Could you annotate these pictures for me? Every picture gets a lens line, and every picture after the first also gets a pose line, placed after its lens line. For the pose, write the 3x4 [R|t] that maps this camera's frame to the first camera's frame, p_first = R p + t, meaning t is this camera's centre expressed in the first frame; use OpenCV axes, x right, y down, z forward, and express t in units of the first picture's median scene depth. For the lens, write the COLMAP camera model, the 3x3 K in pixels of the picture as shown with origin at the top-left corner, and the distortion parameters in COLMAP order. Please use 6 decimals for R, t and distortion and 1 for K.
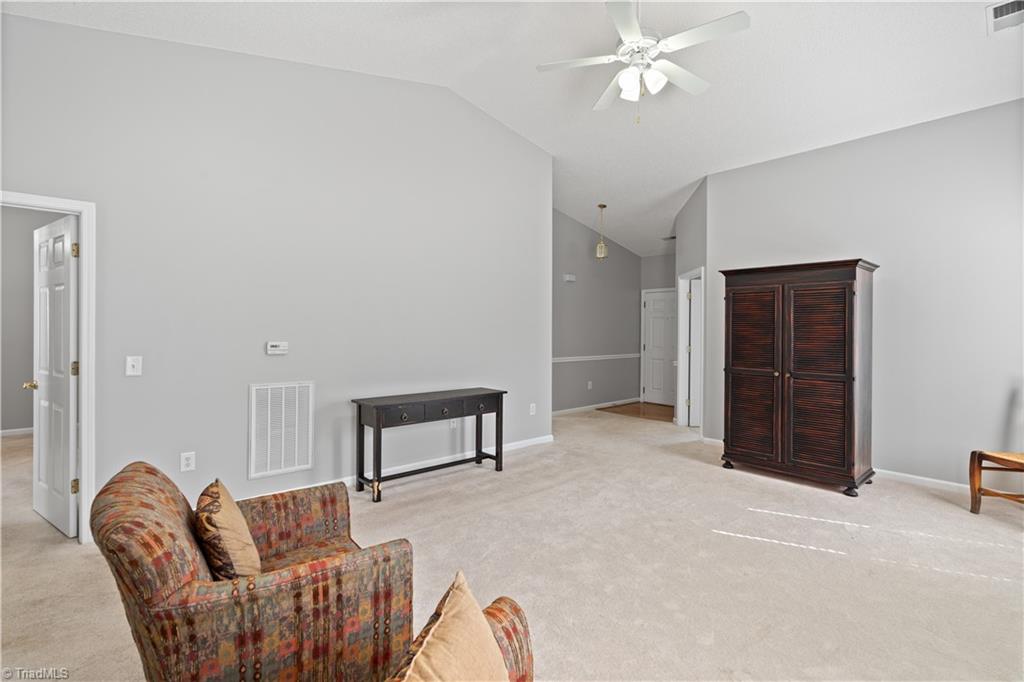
lens RADIAL K [[472.6, 0, 512.0], [0, 472.6, 341.0], [0, 0, 1]] dist [0.001067, 0.000110]
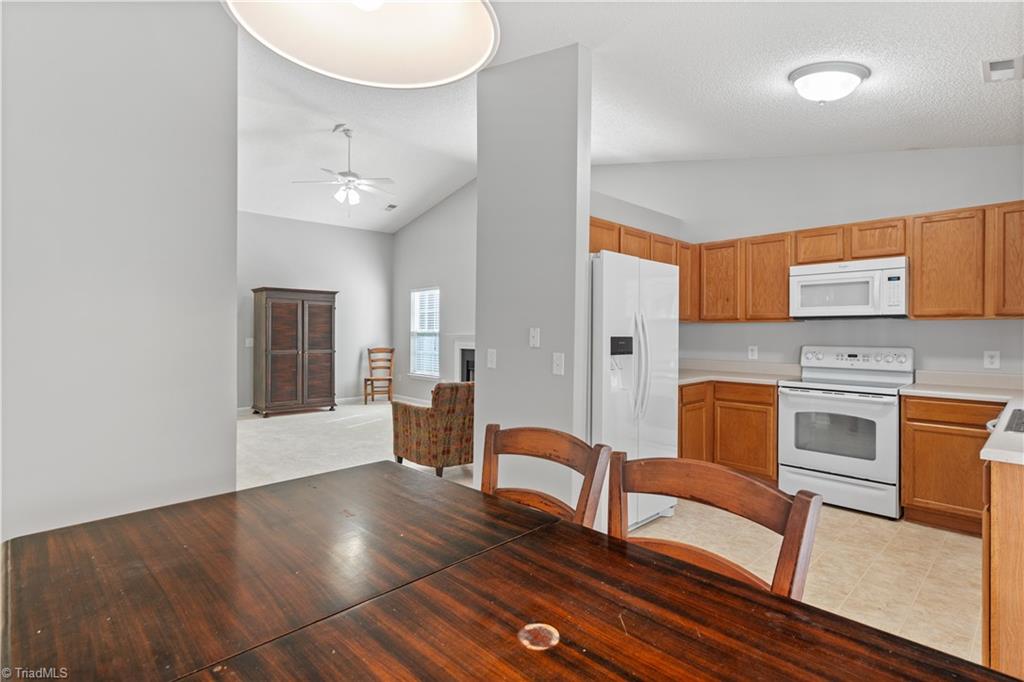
lens RADIAL K [[510.8, 0, 512.0], [0, 510.8, 341.0], [0, 0, 1]] dist [-0.001034, -0.000298]
pose [[-0.026666, -0.026080, 0.999304, -1.355637], [0.022786, 0.999384, 0.026690, -0.003100], [-0.999385, 0.023482, -0.026056, 0.289597]]
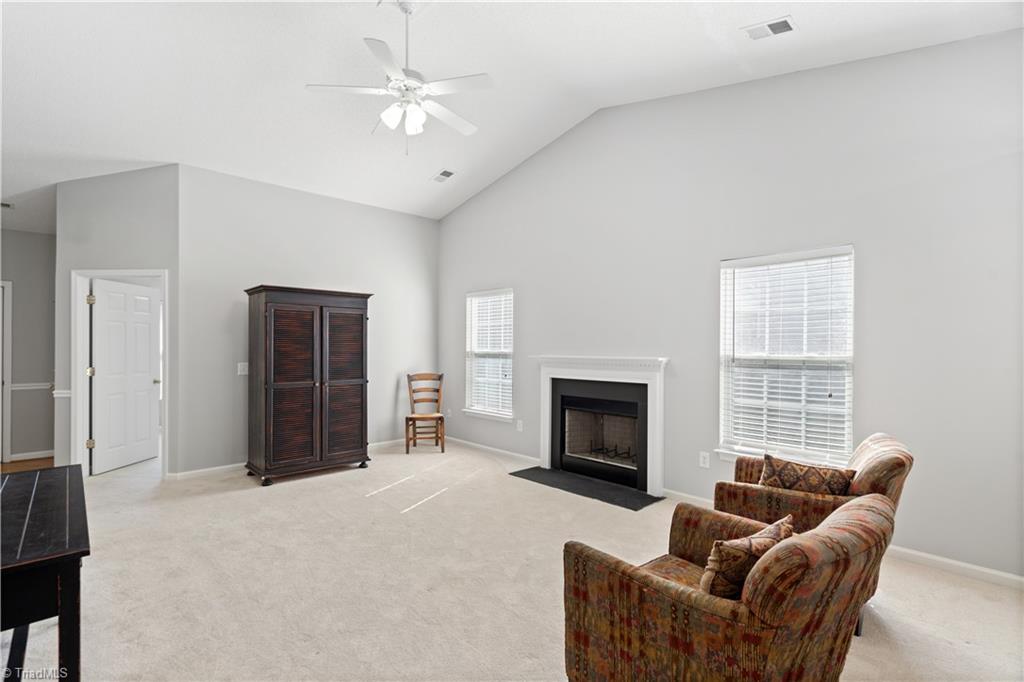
lens RADIAL K [[473.5, 0, 504.4], [0, 473.5, 359.7], [0, 0, 1]] dist [0.000292, -0.000105]
pose [[-0.022753, -0.036281, 0.999083, -0.610742], [0.021970, 0.999082, 0.036781, -0.022387], [-0.999500, 0.022787, -0.021935, 0.593126]]
